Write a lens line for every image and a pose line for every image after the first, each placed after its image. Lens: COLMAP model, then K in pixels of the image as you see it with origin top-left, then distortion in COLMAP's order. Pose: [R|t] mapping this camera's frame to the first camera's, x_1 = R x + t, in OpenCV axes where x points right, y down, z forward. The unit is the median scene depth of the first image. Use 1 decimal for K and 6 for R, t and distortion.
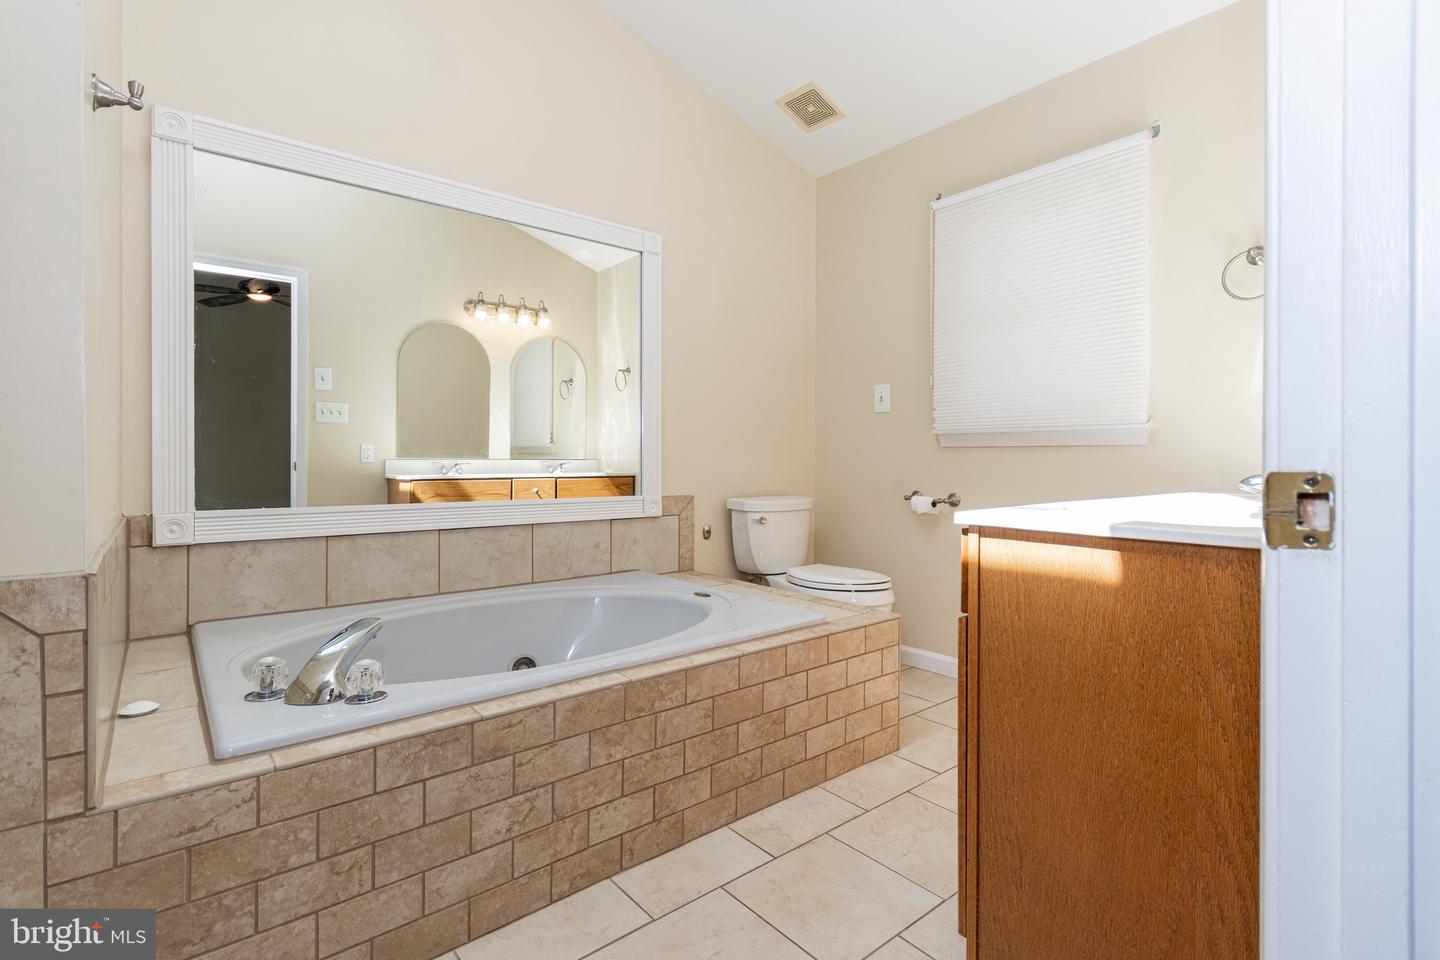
lens RADIAL K [[670.2, 0, 725.1], [0, 670.2, 466.7], [0, 0, 1]] dist [0.009186, -0.002561]
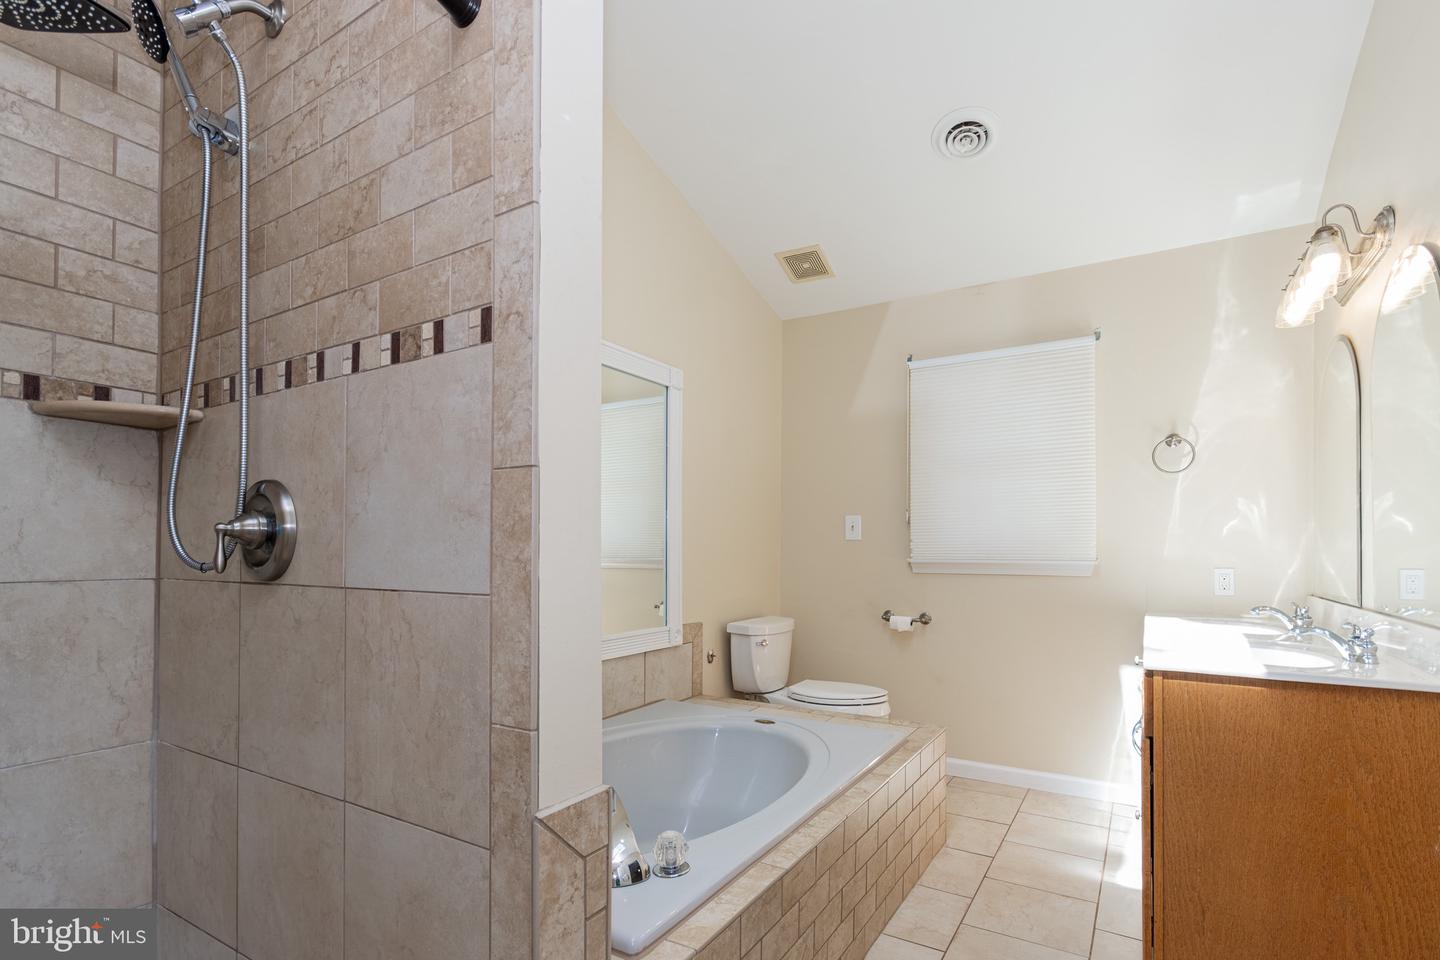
lens RADIAL K [[670.2, 0, 750.9], [0, 670.2, 555.9], [0, 0, 1]] dist [0.009186, -0.002561]
pose [[0.944205, -0.002860, 0.329346, -0.333329], [0.005310, 0.999965, -0.006541, -0.054385], [-0.329316, 0.007925, 0.944187, -0.001290]]
